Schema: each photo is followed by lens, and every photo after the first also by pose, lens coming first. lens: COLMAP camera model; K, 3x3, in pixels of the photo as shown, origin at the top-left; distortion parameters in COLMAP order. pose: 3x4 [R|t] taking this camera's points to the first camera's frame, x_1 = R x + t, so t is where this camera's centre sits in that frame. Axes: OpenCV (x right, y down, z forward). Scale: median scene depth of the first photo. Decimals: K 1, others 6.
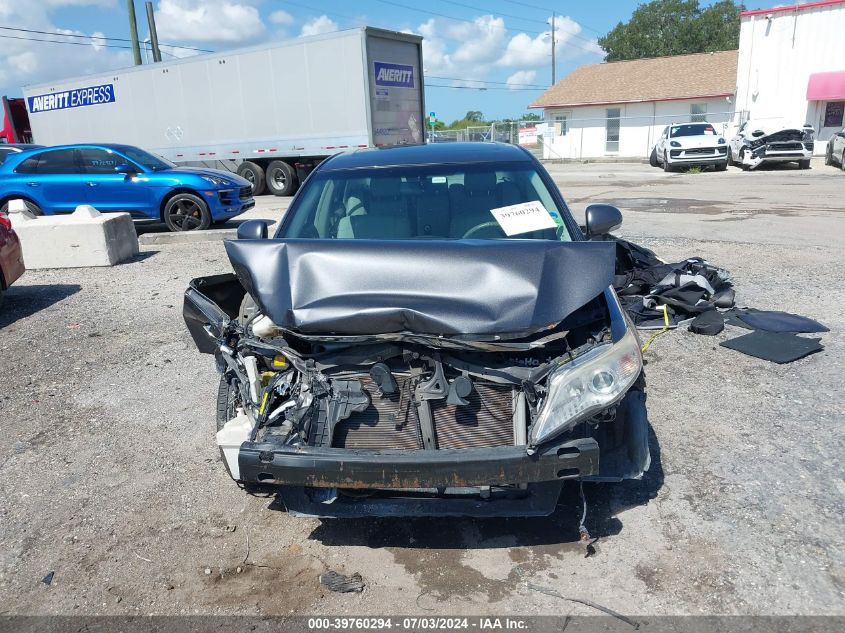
lens RADIAL K [[646.8, 0, 426.0], [0, 646.8, 315.6], [0, 0, 1]] dist [0.034753, -0.038696]
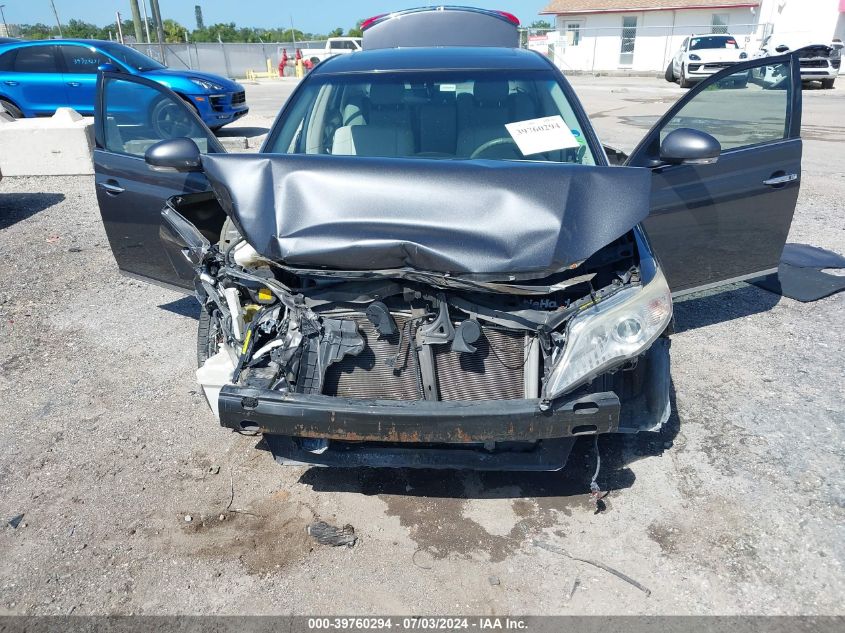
lens RADIAL K [[646.8, 0, 426.0], [0, 646.8, 315.6], [0, 0, 1]] dist [0.034753, -0.038696]
pose [[0.999666, 0.025423, 0.004547, -0.007524], [-0.025795, 0.991529, 0.127296, -0.020439], [-0.001272, -0.127371, 0.991854, 0.112914]]
